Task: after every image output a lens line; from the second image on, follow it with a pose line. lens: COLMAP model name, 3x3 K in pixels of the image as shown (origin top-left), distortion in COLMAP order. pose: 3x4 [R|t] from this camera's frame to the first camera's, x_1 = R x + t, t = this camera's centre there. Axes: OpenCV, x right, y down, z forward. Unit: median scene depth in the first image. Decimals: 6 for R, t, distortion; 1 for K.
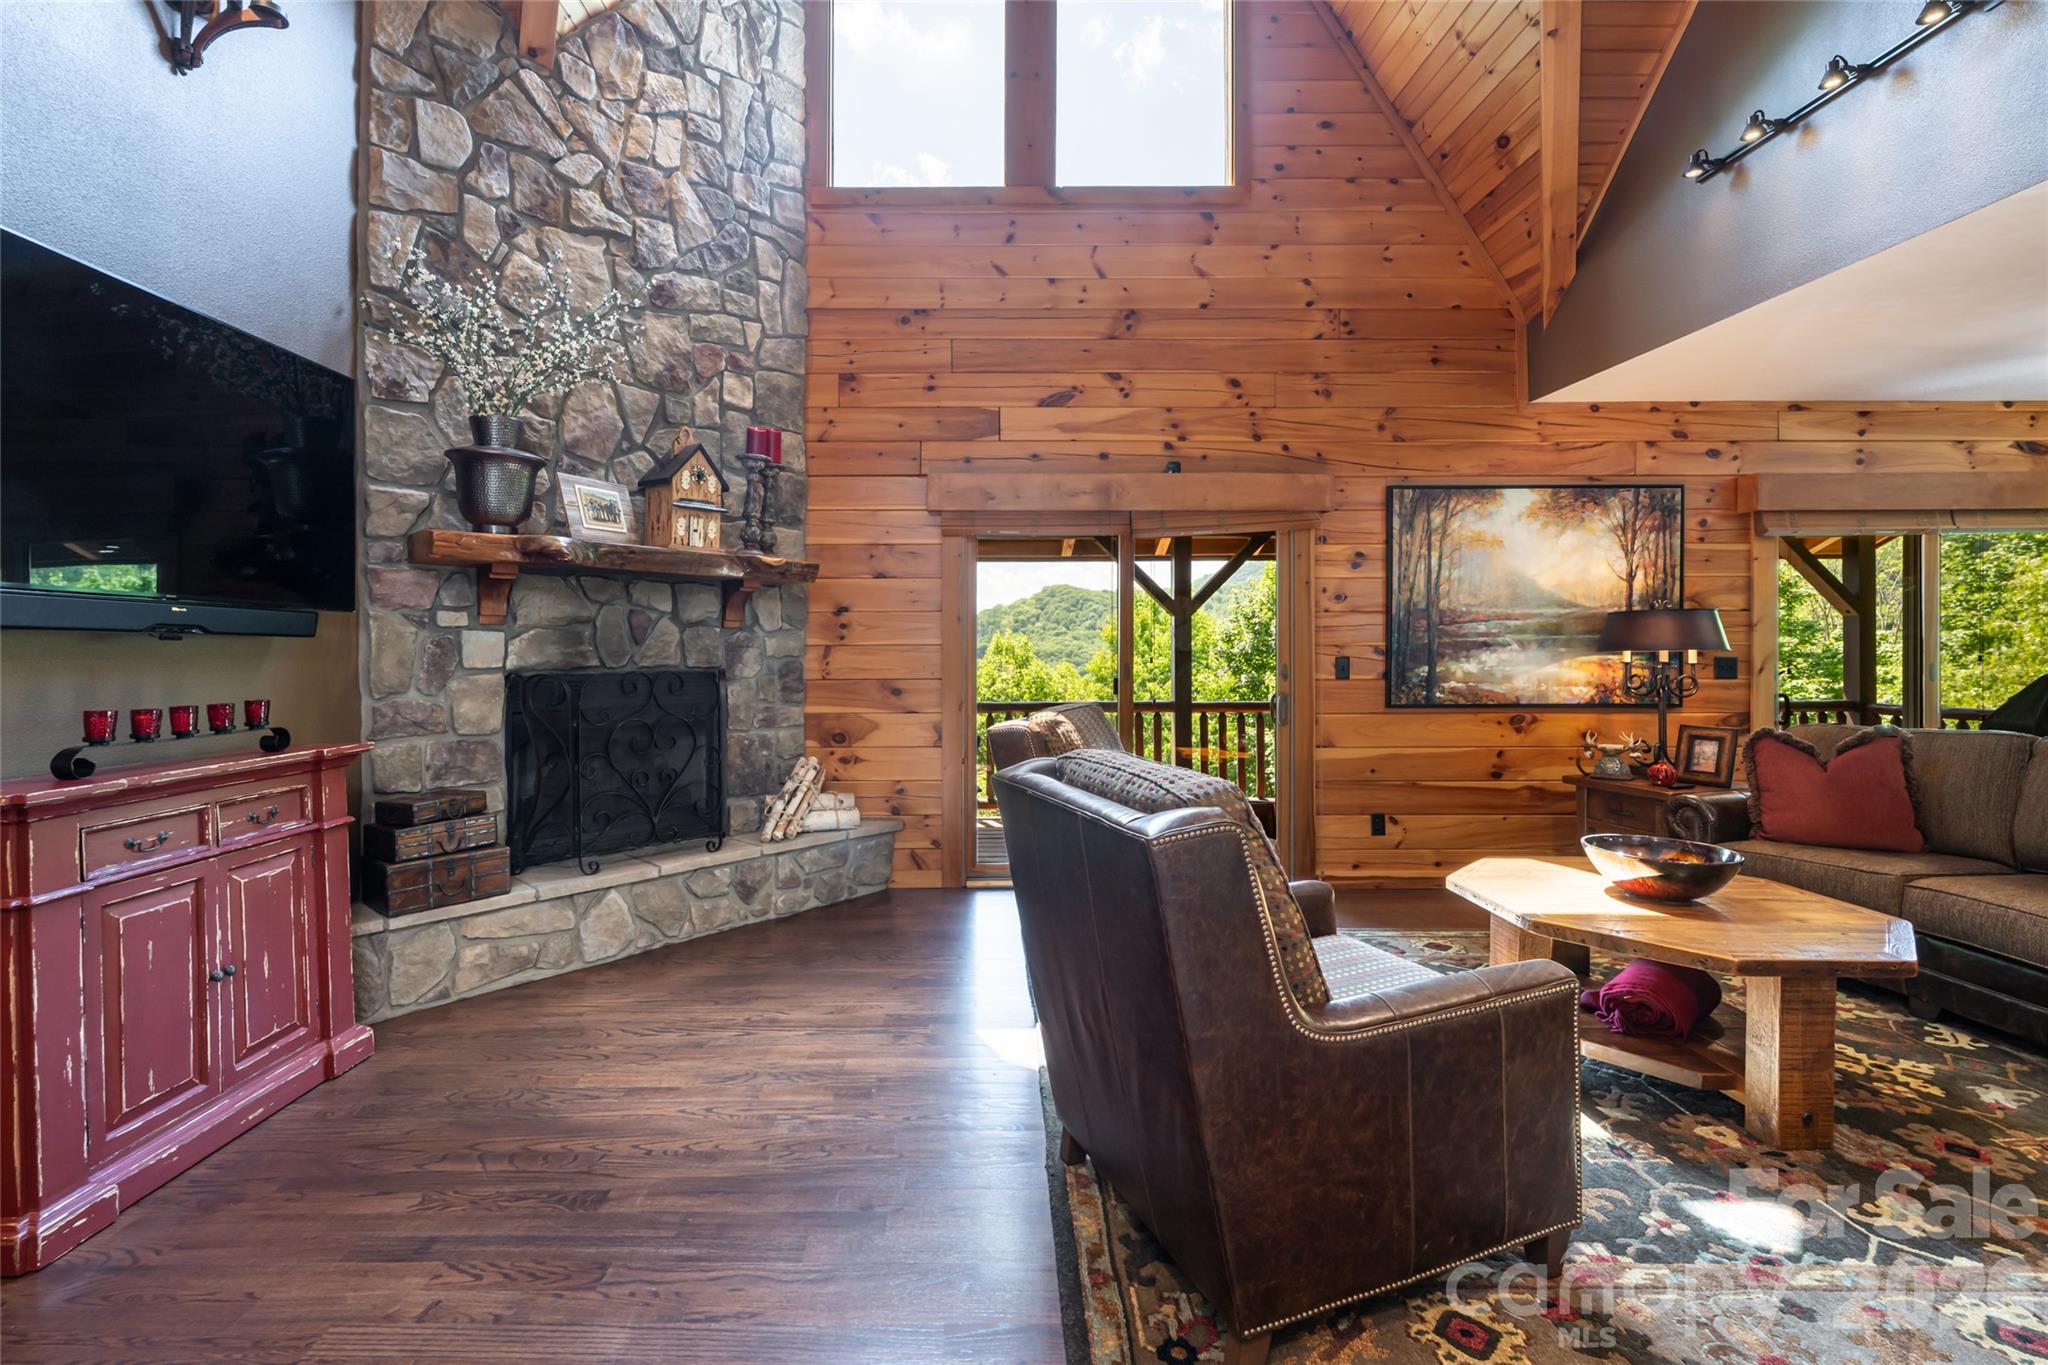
lens RADIAL K [[876.1, 0, 988.3], [0, 876.1, 645.8], [0, 0, 1]] dist [0.002324, -0.000602]
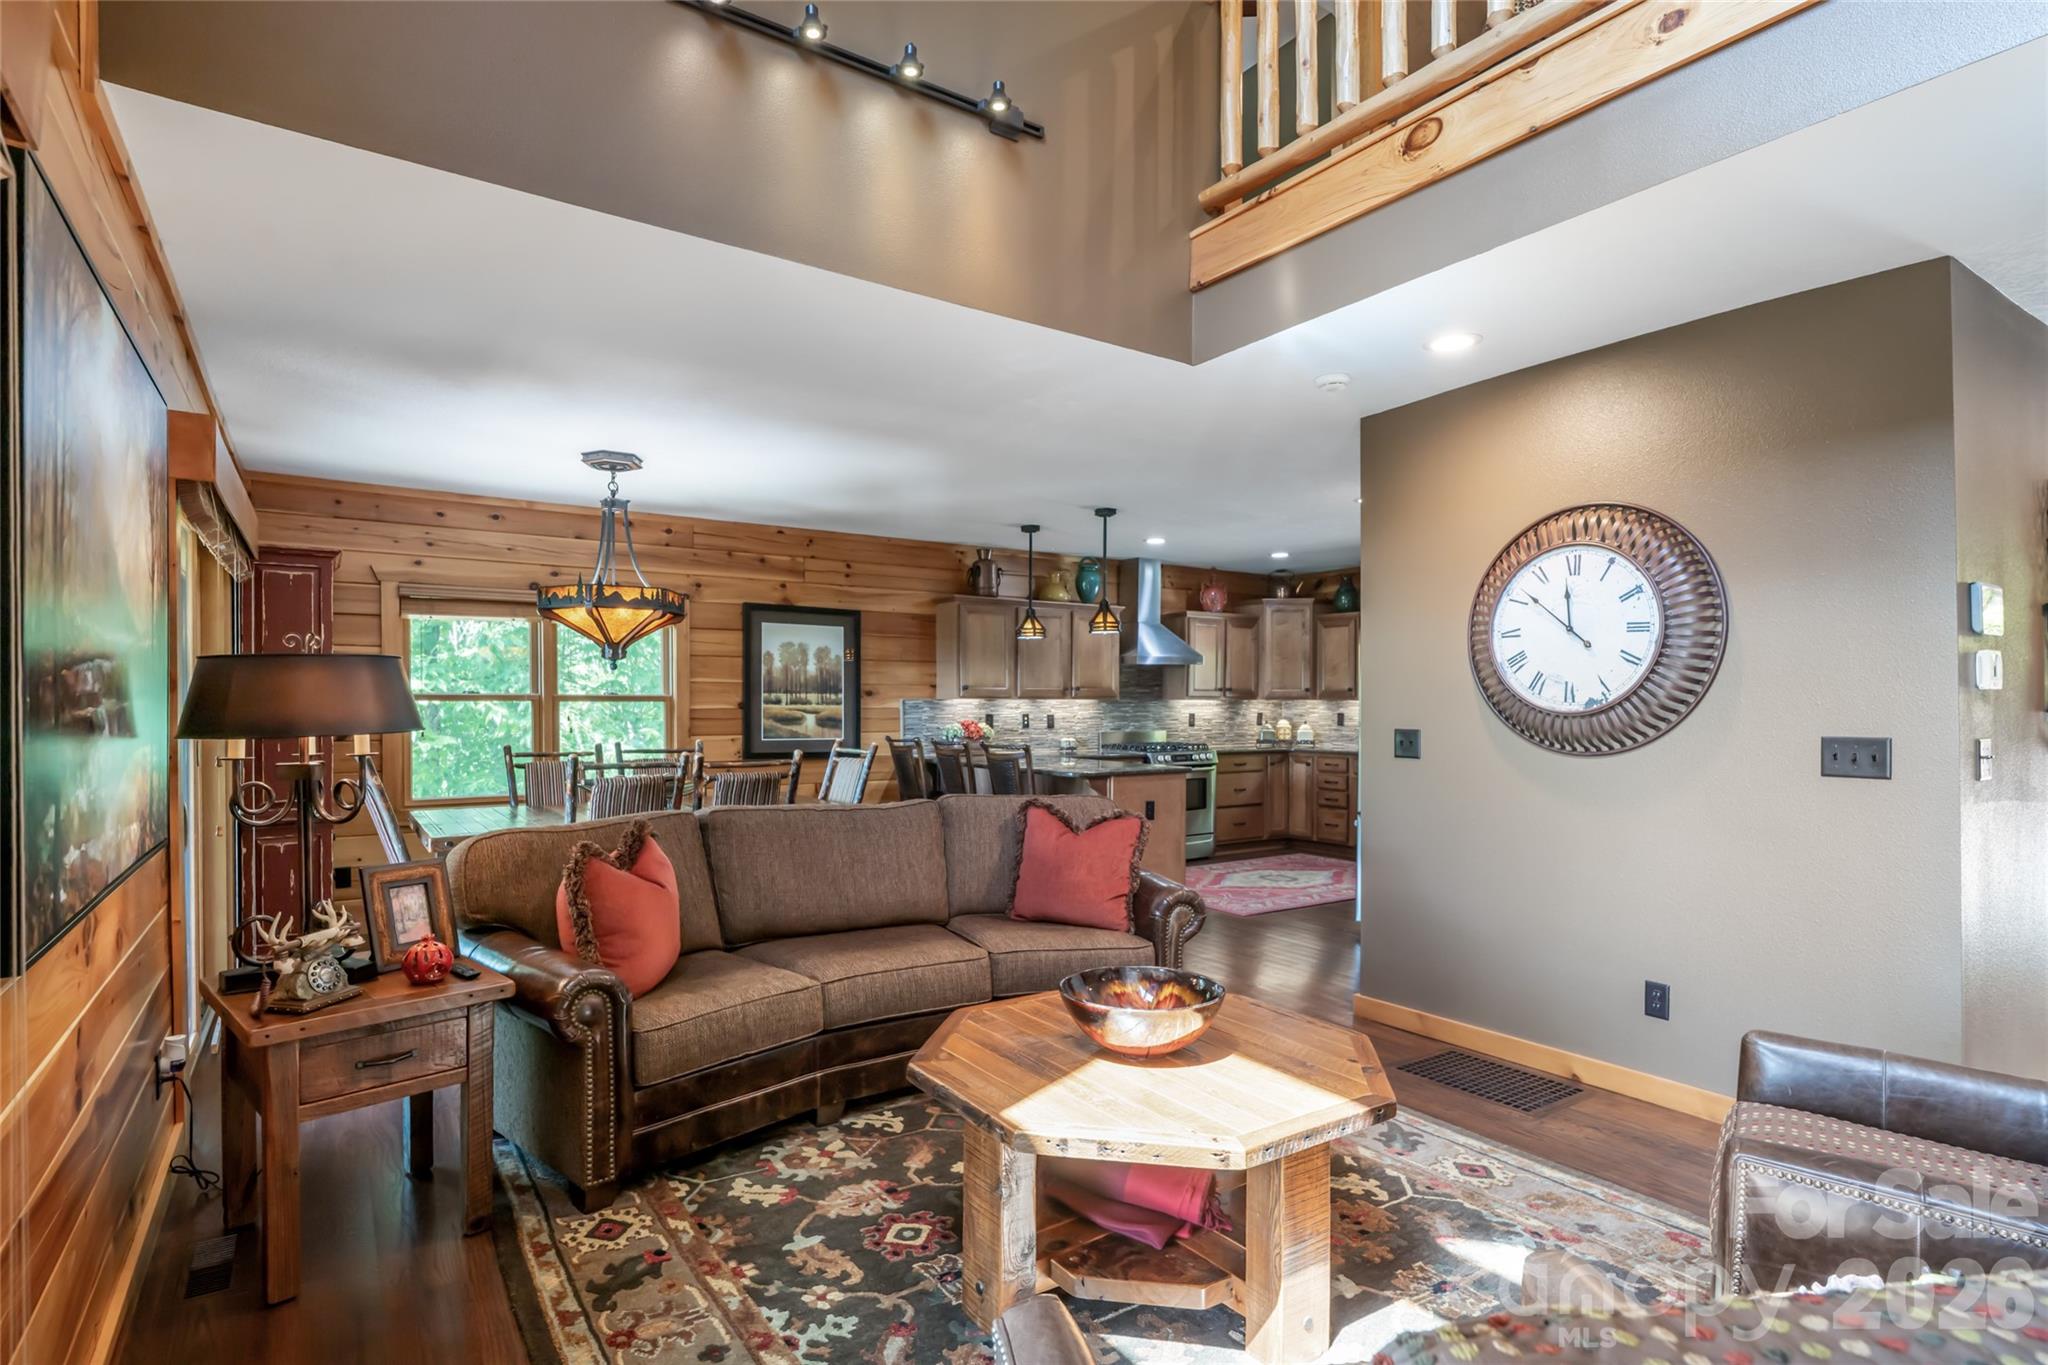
lens RADIAL K [[1009.0, 0, 1000.8], [0, 1009.0, 708.3], [0, 0, 1]] dist [-0.011673, 0.000865]
pose [[-0.544409, -0.006437, 0.838795, 0.048554], [-0.005104, 0.999977, 0.004361, -0.012681], [-0.838805, -0.001907, -0.544429, 0.912313]]
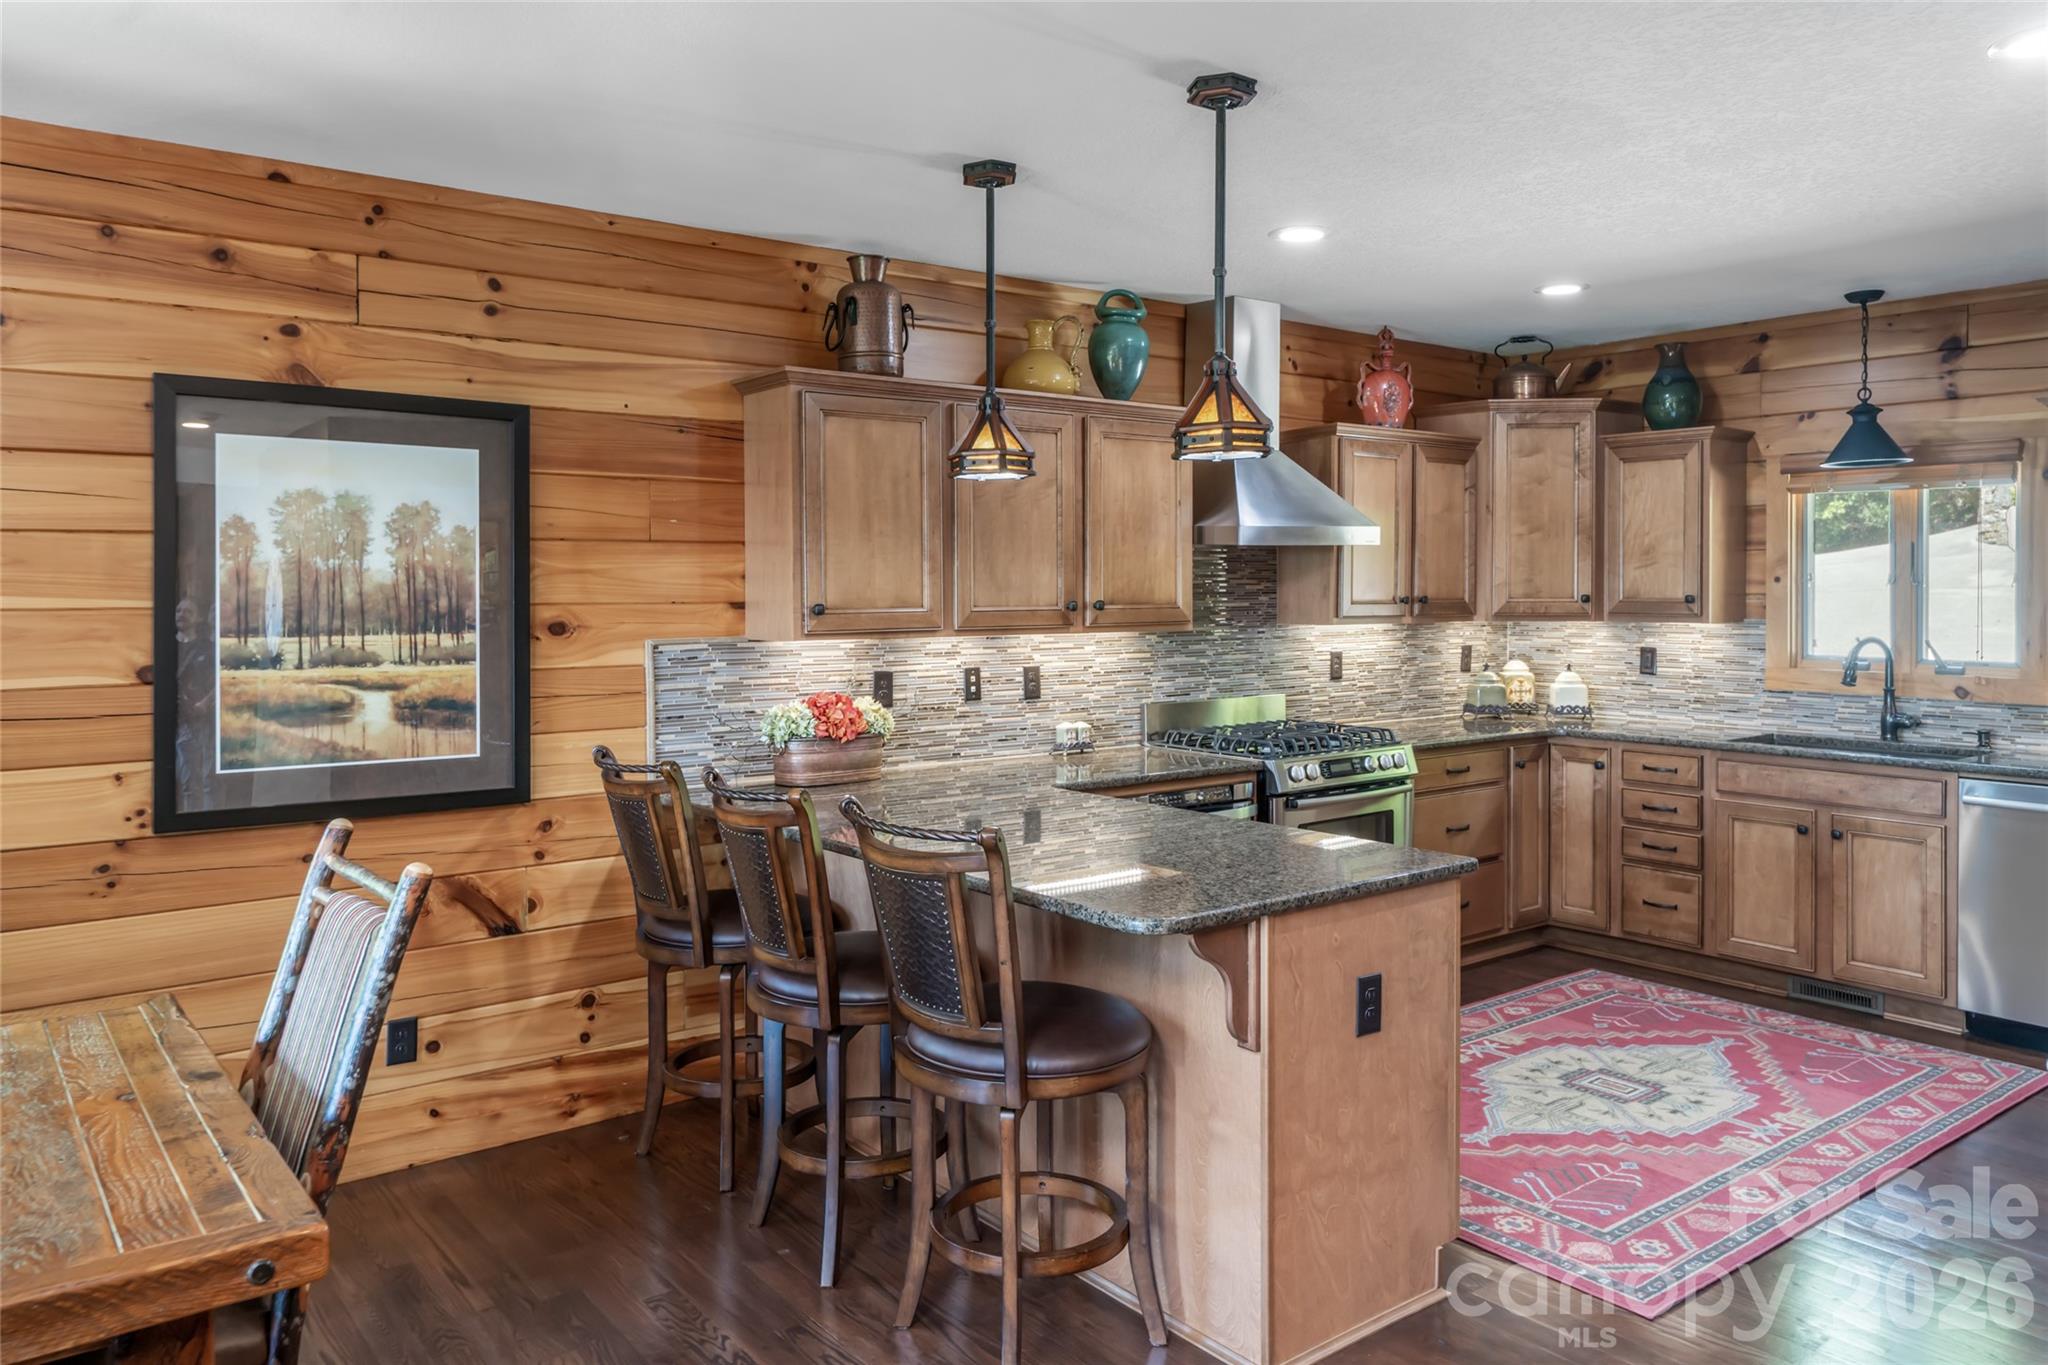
lens RADIAL K [[1480.2, 0, 1062.3], [0, 1480.2, 595.4], [0, 0, 1]] dist [-0.006355, 0.007432]
pose [[-0.624829, -0.003321, 0.780755, 0.649939], [-0.000181, 0.999992, 0.004109, -0.052773], [-0.780762, 0.002427, -0.624824, 0.518778]]
